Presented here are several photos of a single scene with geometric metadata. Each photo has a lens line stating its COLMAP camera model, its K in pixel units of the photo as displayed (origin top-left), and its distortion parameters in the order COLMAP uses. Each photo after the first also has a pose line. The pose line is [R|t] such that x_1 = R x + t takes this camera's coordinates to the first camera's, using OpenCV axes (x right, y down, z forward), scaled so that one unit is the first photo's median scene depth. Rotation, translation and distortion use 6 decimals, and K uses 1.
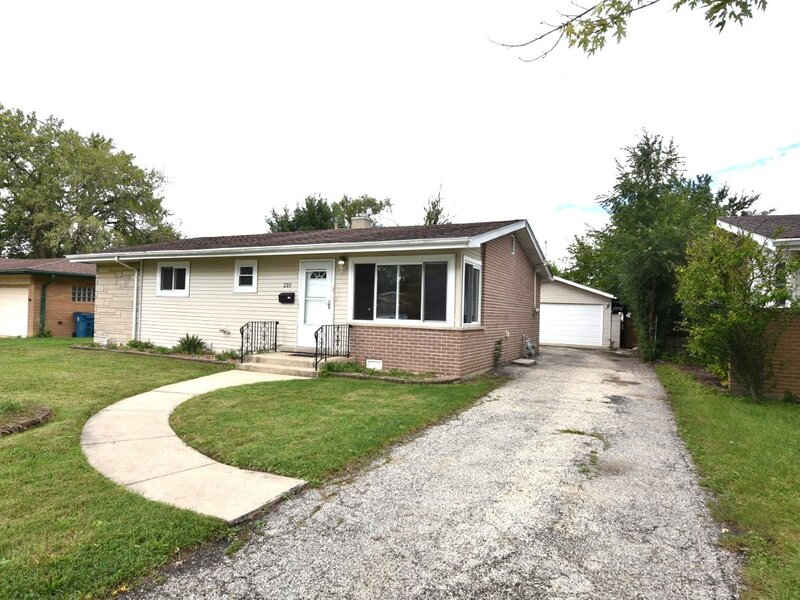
lens RADIAL K [[467.1, 0, 400.7], [0, 467.1, 295.7], [0, 0, 1]] dist [-0.004465, -0.005468]
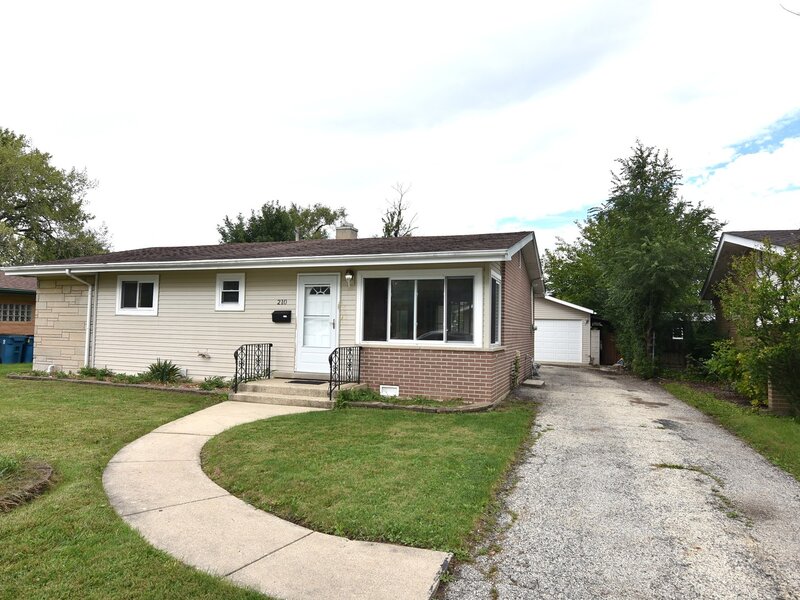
lens RADIAL K [[488.4, 0, 397.7], [0, 488.4, 302.1], [0, 0, 1]] dist [-0.001629, -0.010143]
pose [[0.993618, -0.002976, 0.112763, -0.133979], [0.004978, 0.999835, -0.017481, -0.005705], [-0.112692, 0.017931, 0.993468, 0.061898]]
